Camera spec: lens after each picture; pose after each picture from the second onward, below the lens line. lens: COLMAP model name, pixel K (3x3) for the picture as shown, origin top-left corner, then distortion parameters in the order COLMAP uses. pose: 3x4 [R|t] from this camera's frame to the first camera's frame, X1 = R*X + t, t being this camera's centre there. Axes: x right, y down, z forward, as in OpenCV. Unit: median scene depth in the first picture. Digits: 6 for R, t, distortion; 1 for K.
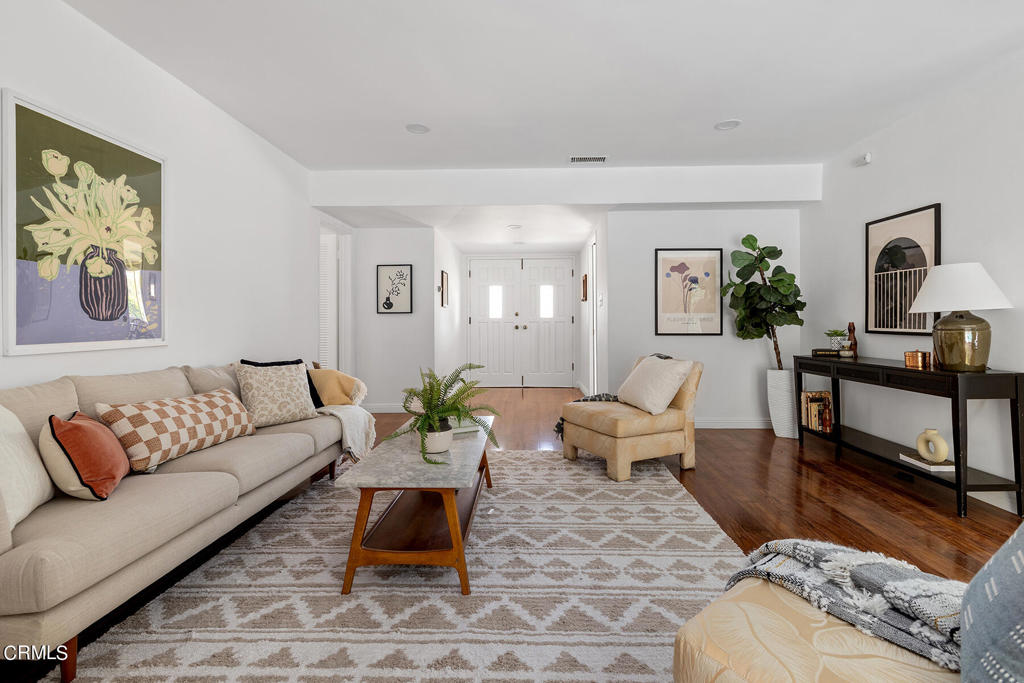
lens RADIAL K [[458.2, 0, 525.8], [0, 458.2, 326.8], [0, 0, 1]] dist [-0.000752, -0.000286]
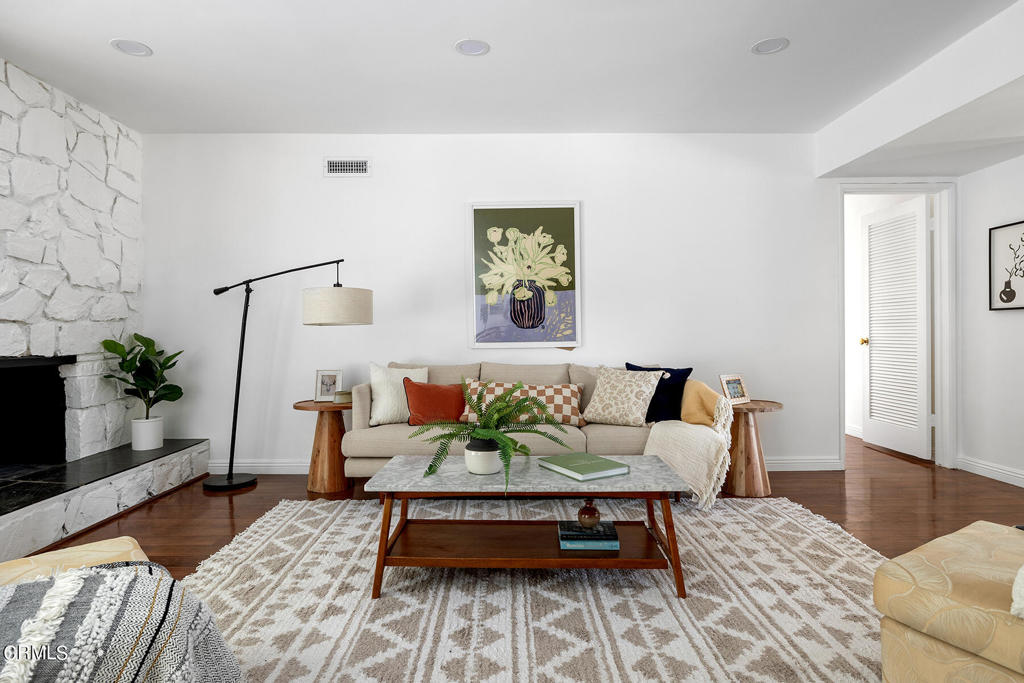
lens RADIAL K [[551.7, 0, 515.7], [0, 551.7, 334.8], [0, 0, 1]] dist [0.004279, 0.000532]
pose [[0.046718, 0.006871, -0.998884, 0.892894], [-0.001286, 0.999976, 0.006818, -0.004856], [0.998907, 0.000966, 0.046726, 0.881862]]
